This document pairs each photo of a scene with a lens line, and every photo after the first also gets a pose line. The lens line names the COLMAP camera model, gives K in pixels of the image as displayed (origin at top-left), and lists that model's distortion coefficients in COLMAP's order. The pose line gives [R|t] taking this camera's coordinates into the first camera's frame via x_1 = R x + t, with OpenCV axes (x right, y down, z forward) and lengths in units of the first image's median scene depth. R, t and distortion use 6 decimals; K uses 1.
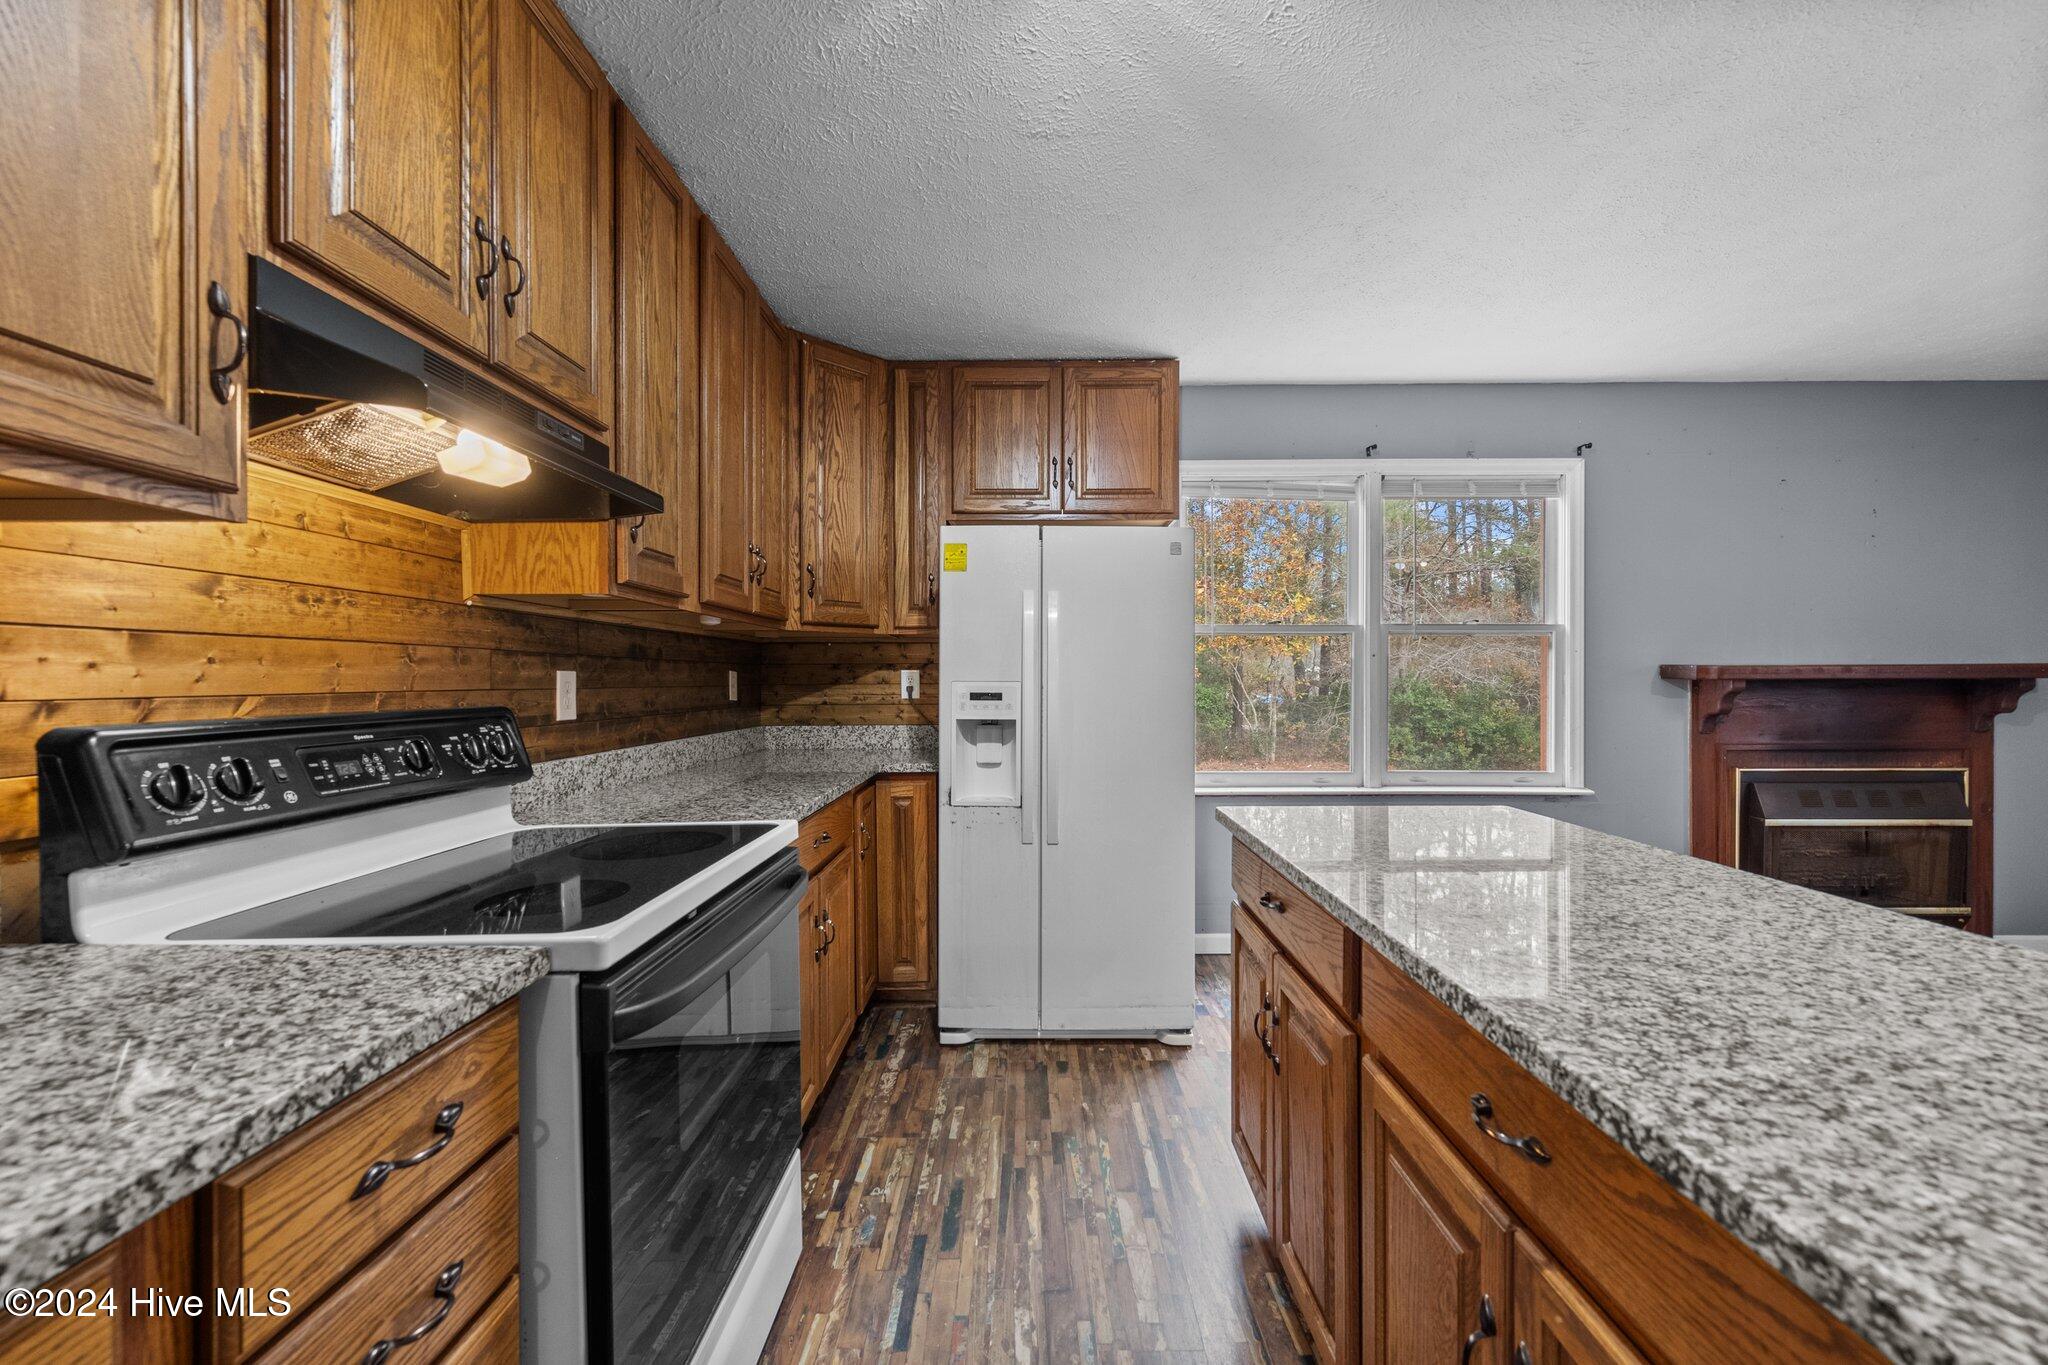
lens RADIAL K [[810.9, 0, 1028.3], [0, 810.9, 674.3], [0, 0, 1]] dist [0.001212, -0.000497]
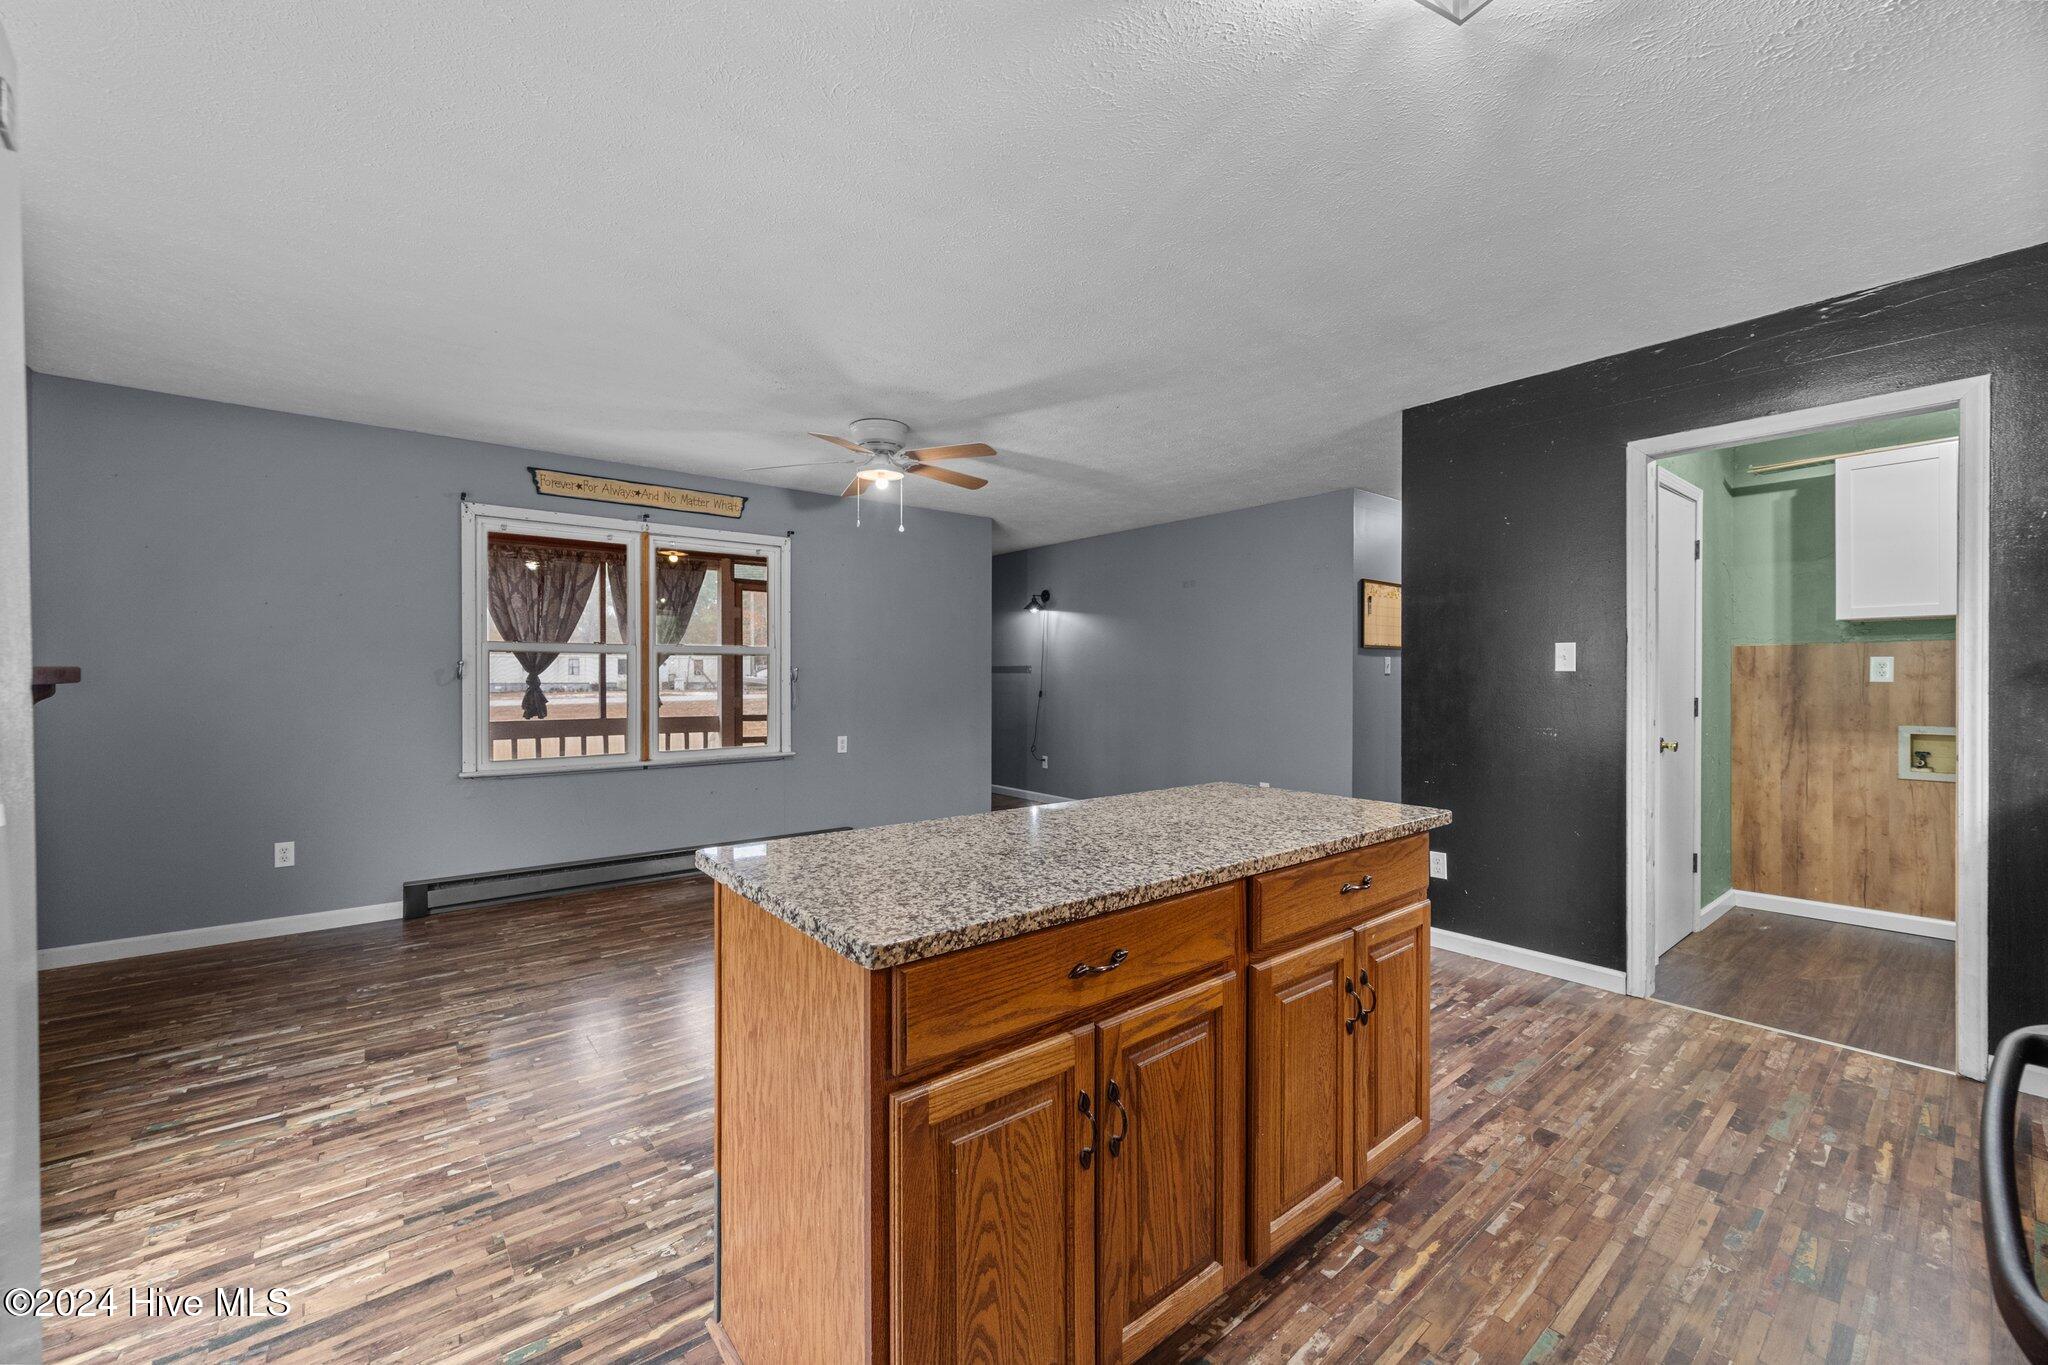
lens RADIAL K [[810.9, 0, 1031.7], [0, 810.9, 676.3], [0, 0, 1]] dist [0.001212, -0.000497]
pose [[-0.648624, 0.002388, 0.761105, -0.150018], [-0.003718, 0.999973, -0.006306, -0.001550], [-0.761100, -0.006920, -0.648597, 0.865390]]
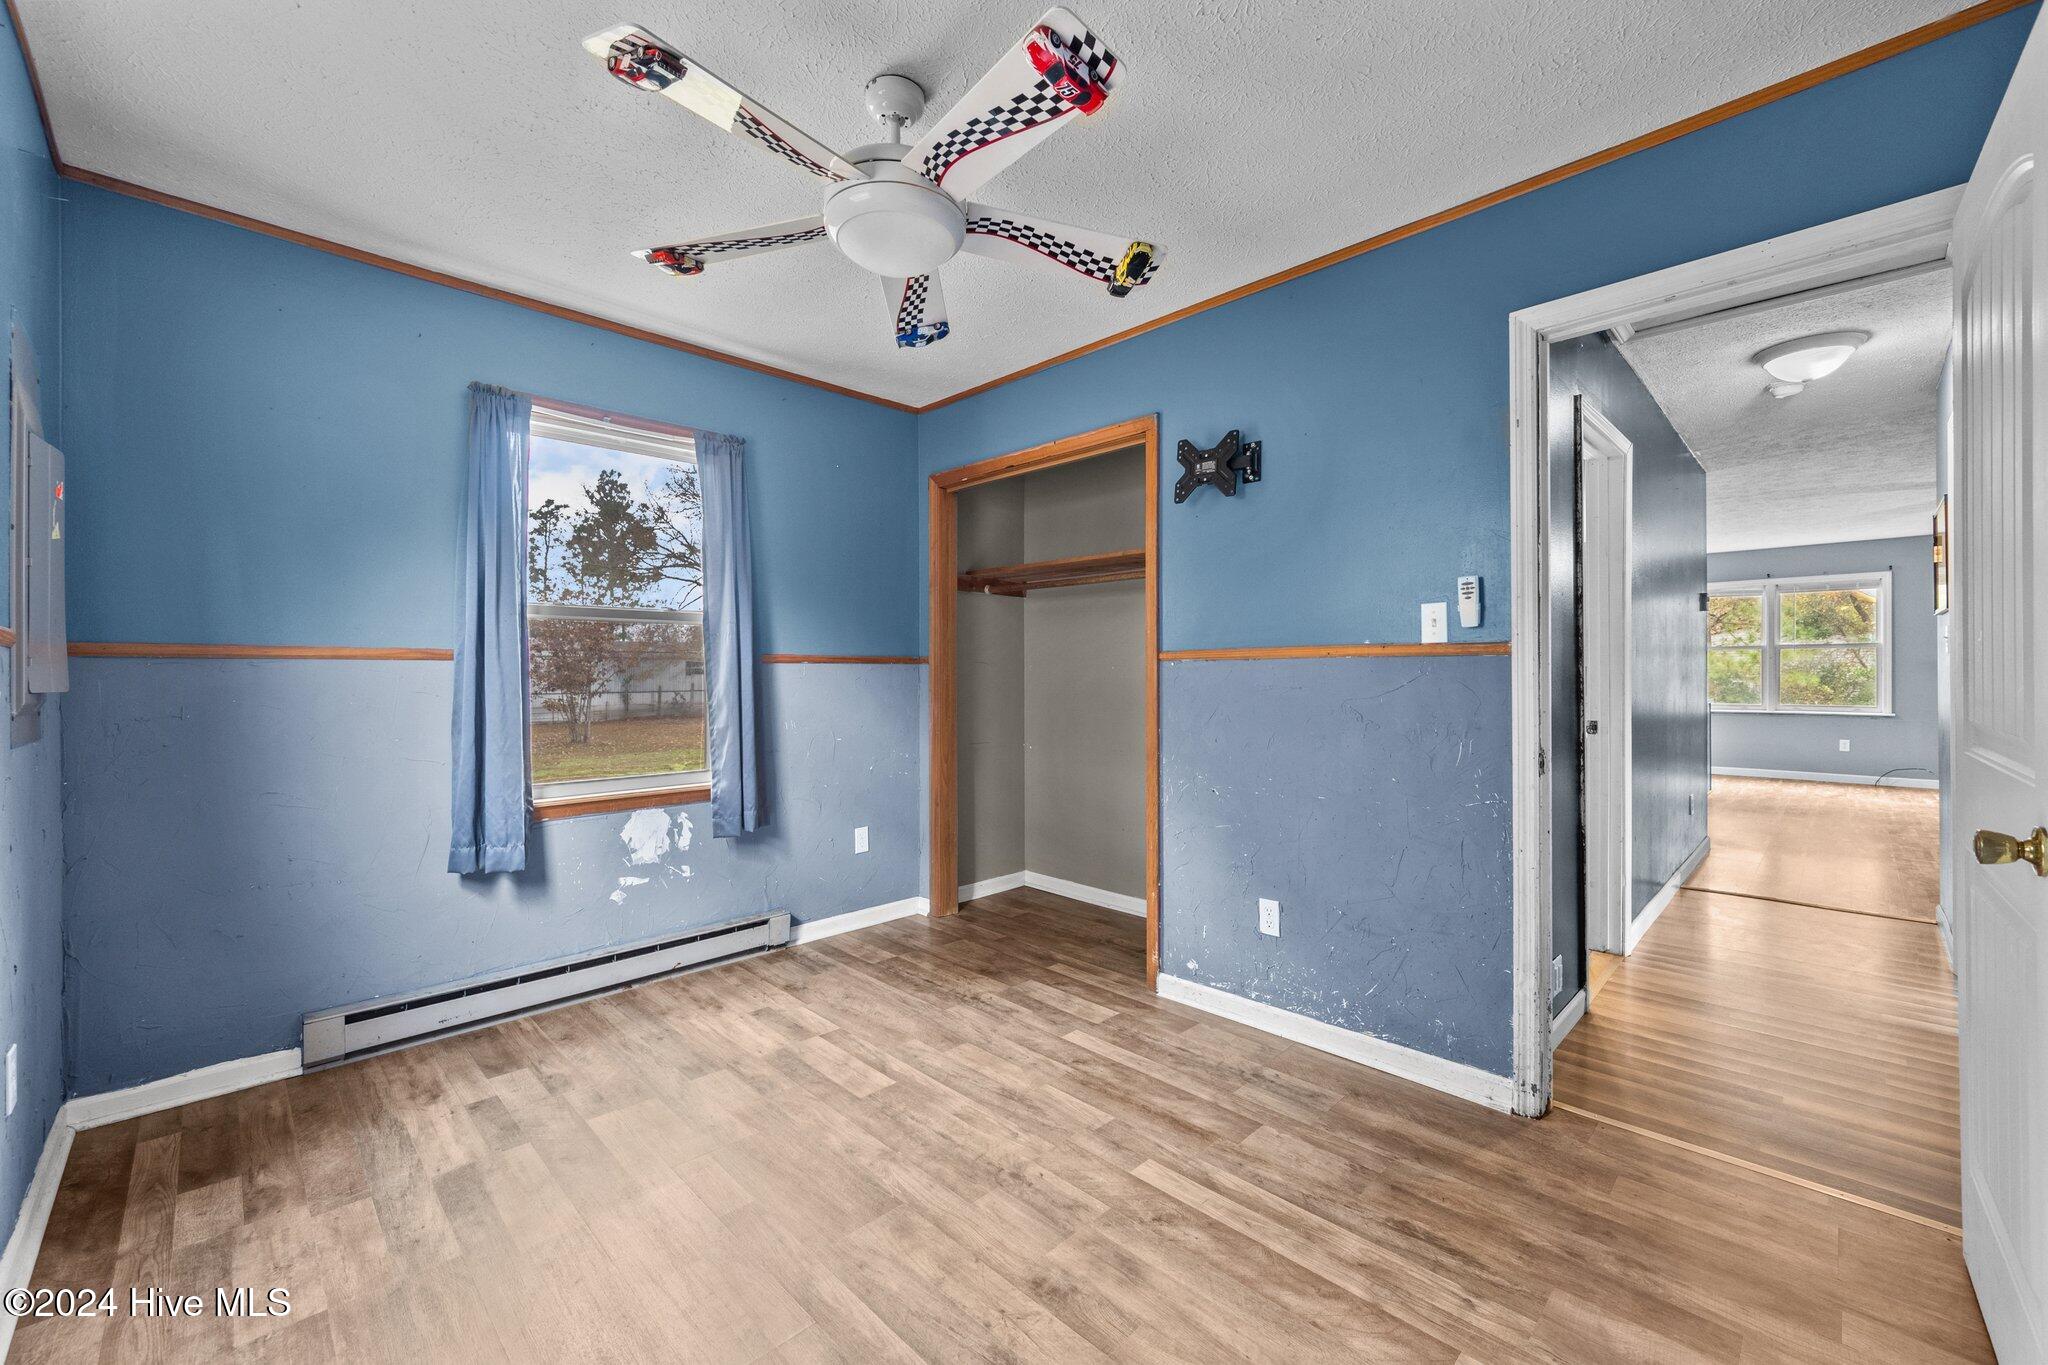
lens RADIAL K [[810.9, 0, 1032.0], [0, 810.9, 667.3], [0, 0, 1]] dist [0.001212, -0.000497]
pose [[0.715103, -0.001423, -0.699018, 0.677858], [0.003997, 0.999990, 0.002054, -0.008681], [0.699008, -0.004263, 0.715101, -2.936366]]
